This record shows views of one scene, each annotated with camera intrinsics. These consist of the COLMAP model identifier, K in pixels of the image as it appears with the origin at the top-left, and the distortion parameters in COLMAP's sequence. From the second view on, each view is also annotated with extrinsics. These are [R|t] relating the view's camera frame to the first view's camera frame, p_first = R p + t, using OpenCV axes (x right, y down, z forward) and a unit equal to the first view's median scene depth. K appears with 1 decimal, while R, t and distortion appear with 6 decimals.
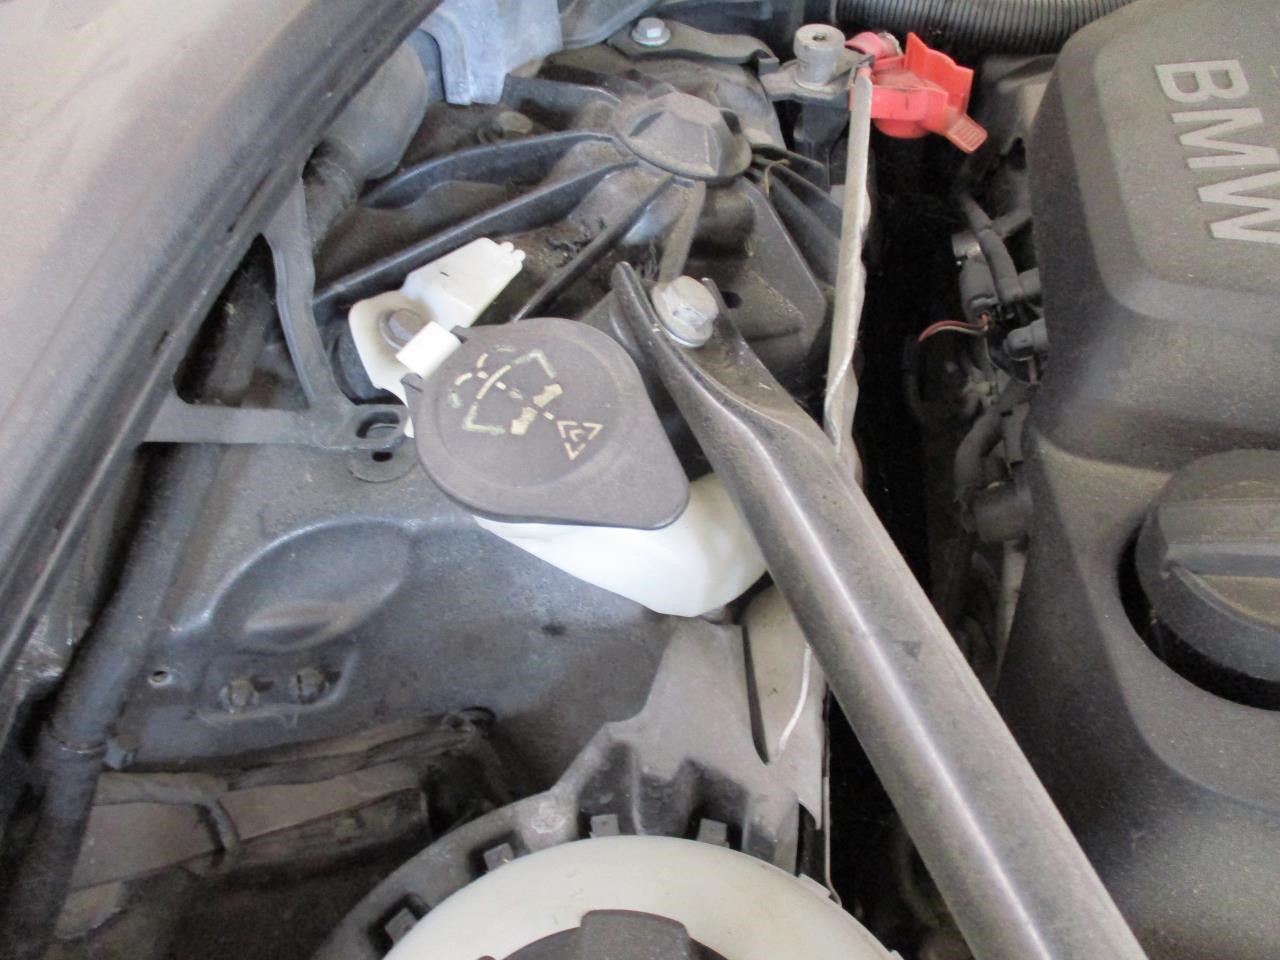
lens RADIAL K [[1058.0, 0, 640.6], [0, 1058.0, 473.6], [0, 0, 1]] dist [-0.036111, 0.013610]
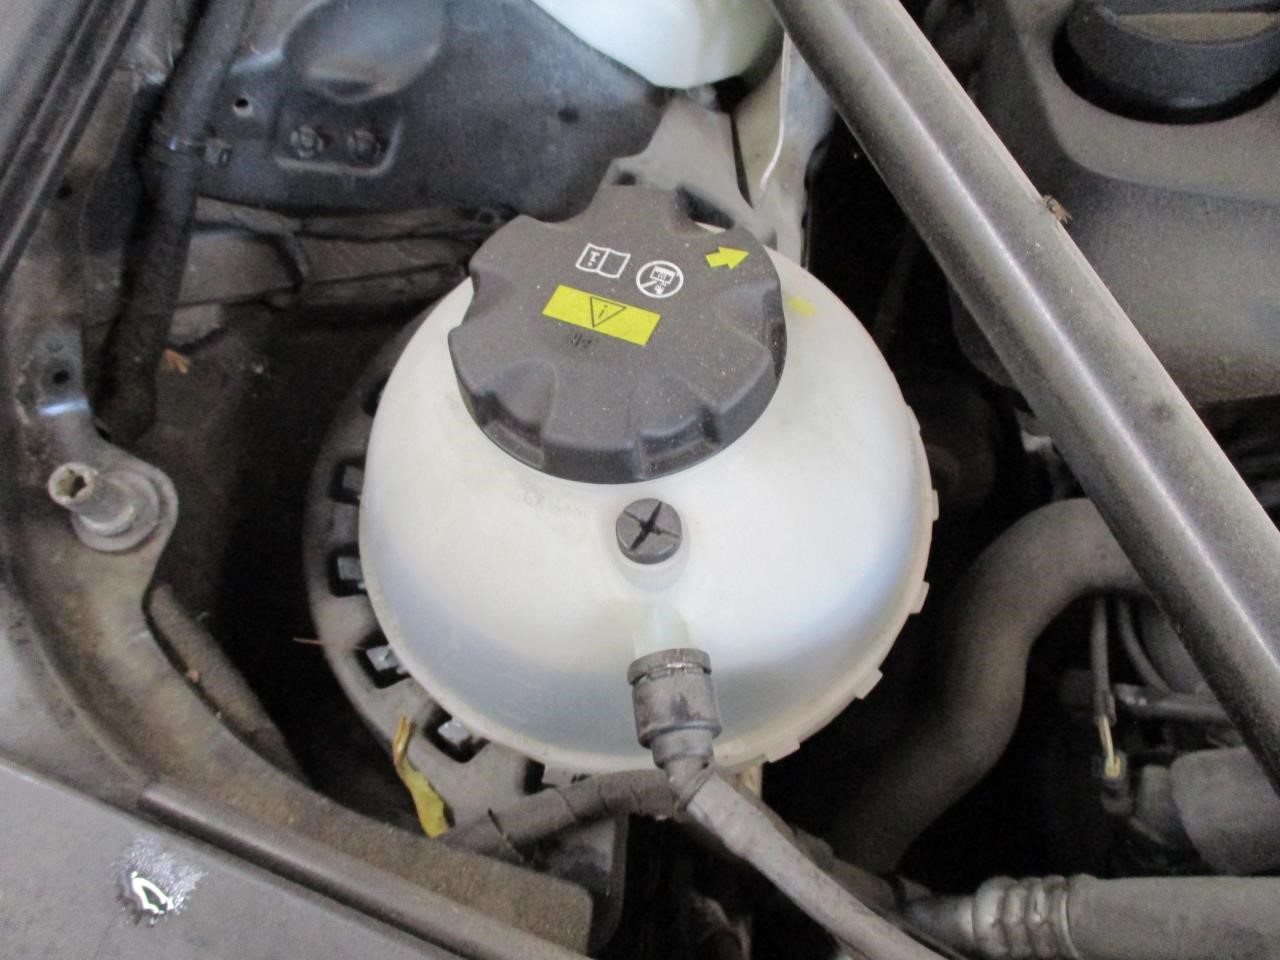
lens RADIAL K [[1058.0, 0, 645.2], [0, 1058.0, 483.2], [0, 0, 1]] dist [-0.036111, 0.013610]
pose [[0.999796, -0.017549, -0.010002, 0.007647], [0.018888, 0.987722, 0.155073, 0.403666], [0.007158, -0.155230, 0.987852, -0.229968]]
